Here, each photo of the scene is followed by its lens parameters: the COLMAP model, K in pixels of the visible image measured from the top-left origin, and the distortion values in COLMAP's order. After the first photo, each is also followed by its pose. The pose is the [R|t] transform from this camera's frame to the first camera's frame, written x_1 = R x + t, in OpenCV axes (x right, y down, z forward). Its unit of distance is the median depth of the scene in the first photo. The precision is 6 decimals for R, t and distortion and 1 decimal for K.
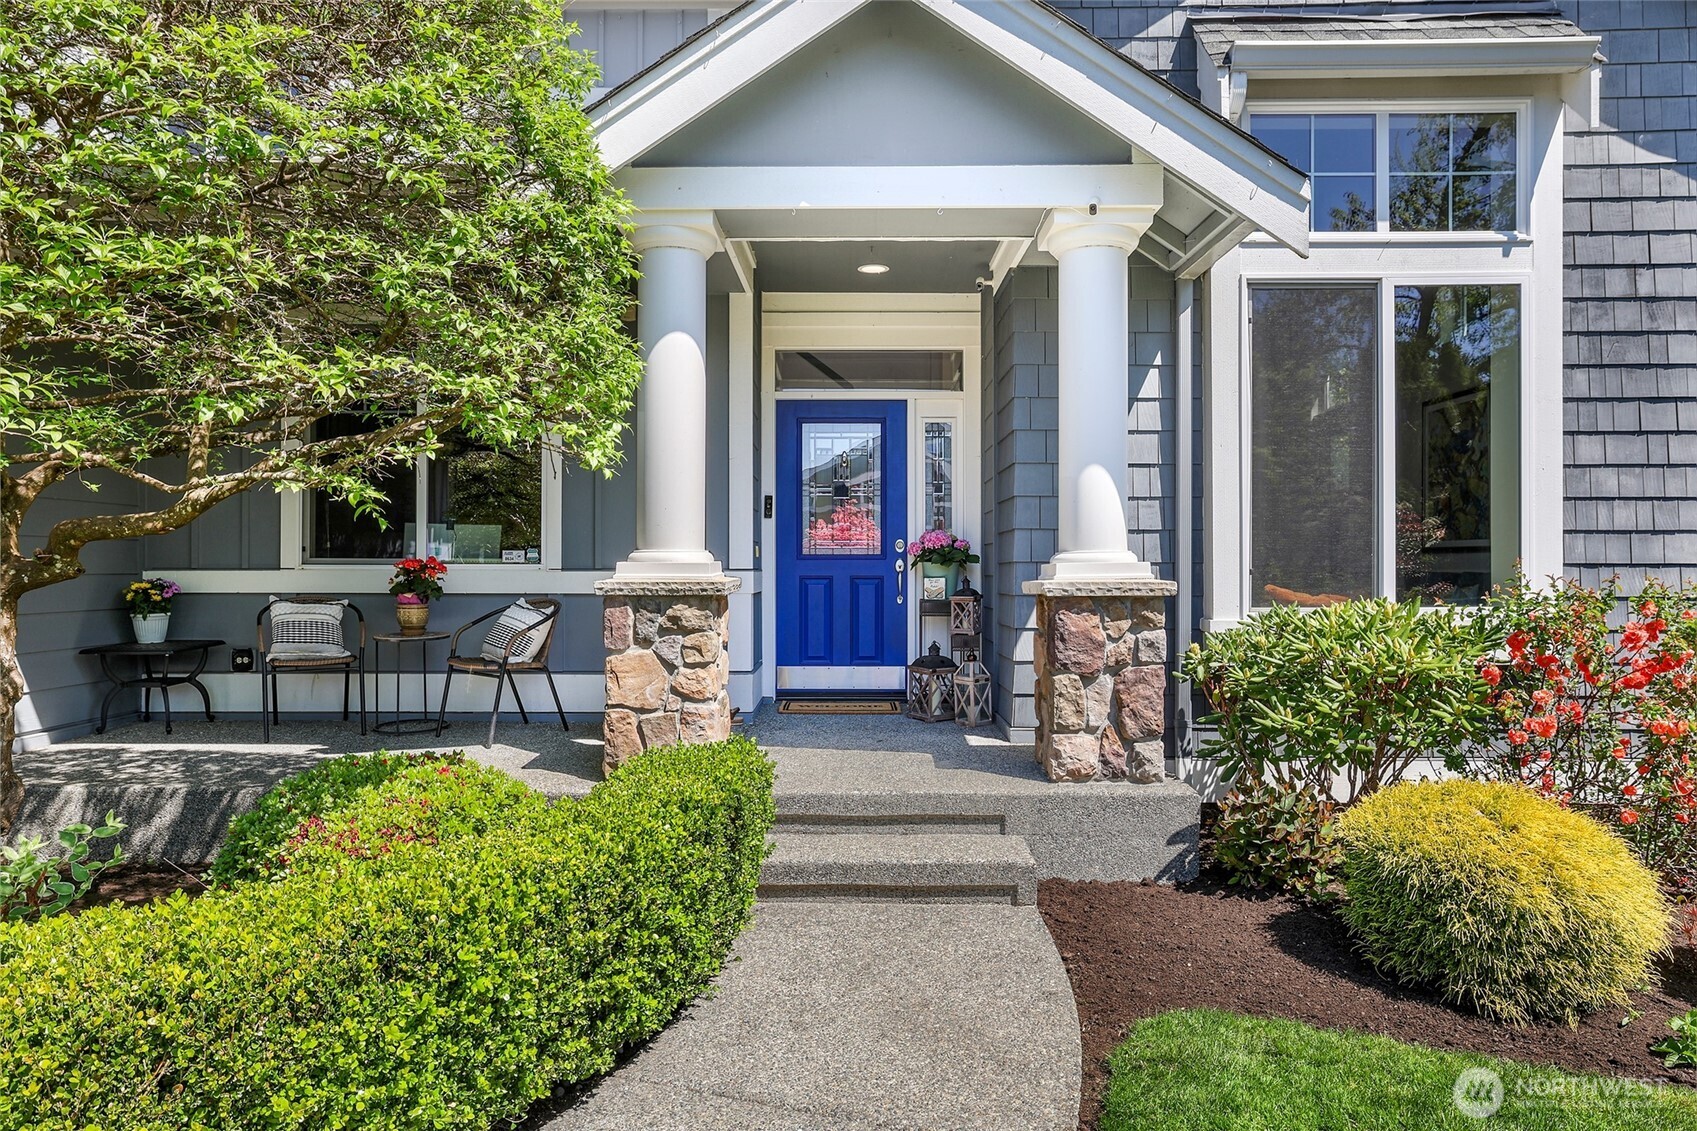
lens RADIAL K [[757.9, 0, 858.7], [0, 757.9, 552.3], [0, 0, 1]] dist [-0.003377, -0.000044]
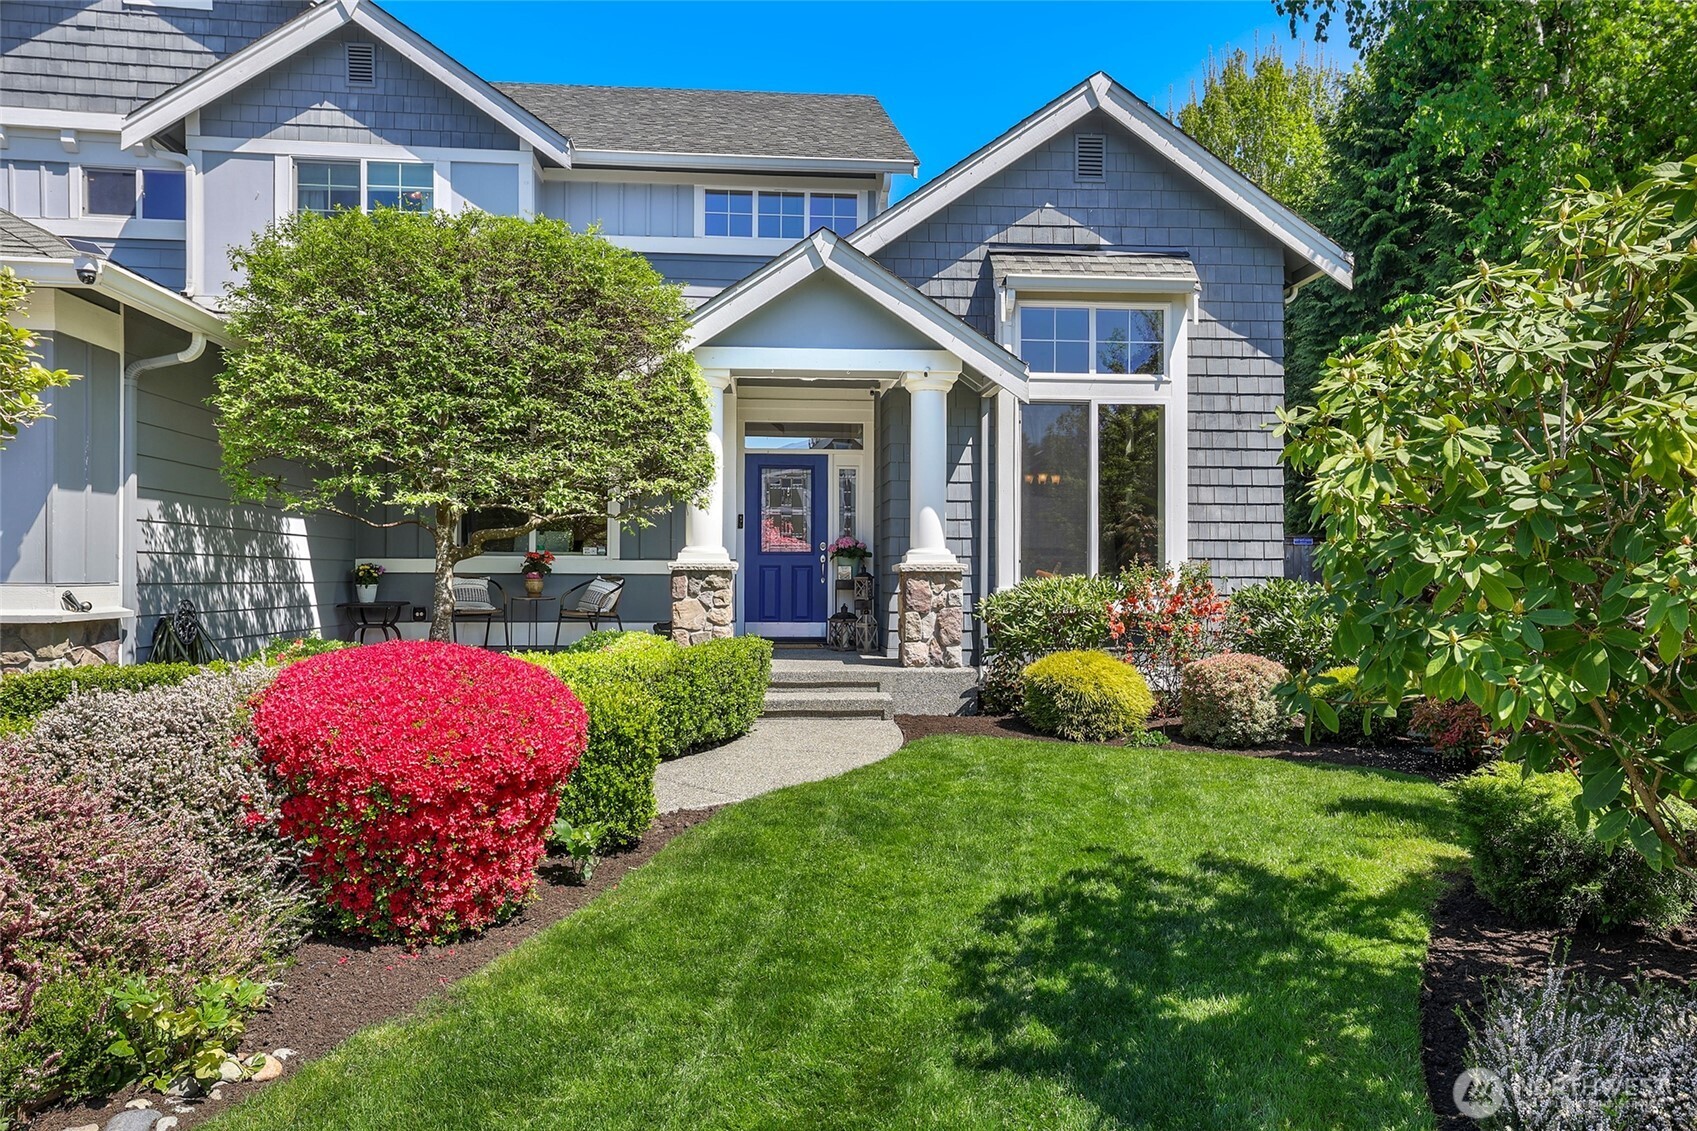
lens RADIAL K [[757.9, 0, 844.2], [0, 757.9, 559.9], [0, 0, 1]] dist [-0.003377, -0.000044]
pose [[0.995049, 0.004287, 0.099297, -0.075426], [-0.004723, 0.999980, 0.004151, 0.016841], [-0.099277, -0.004599, 0.995049, -0.748287]]
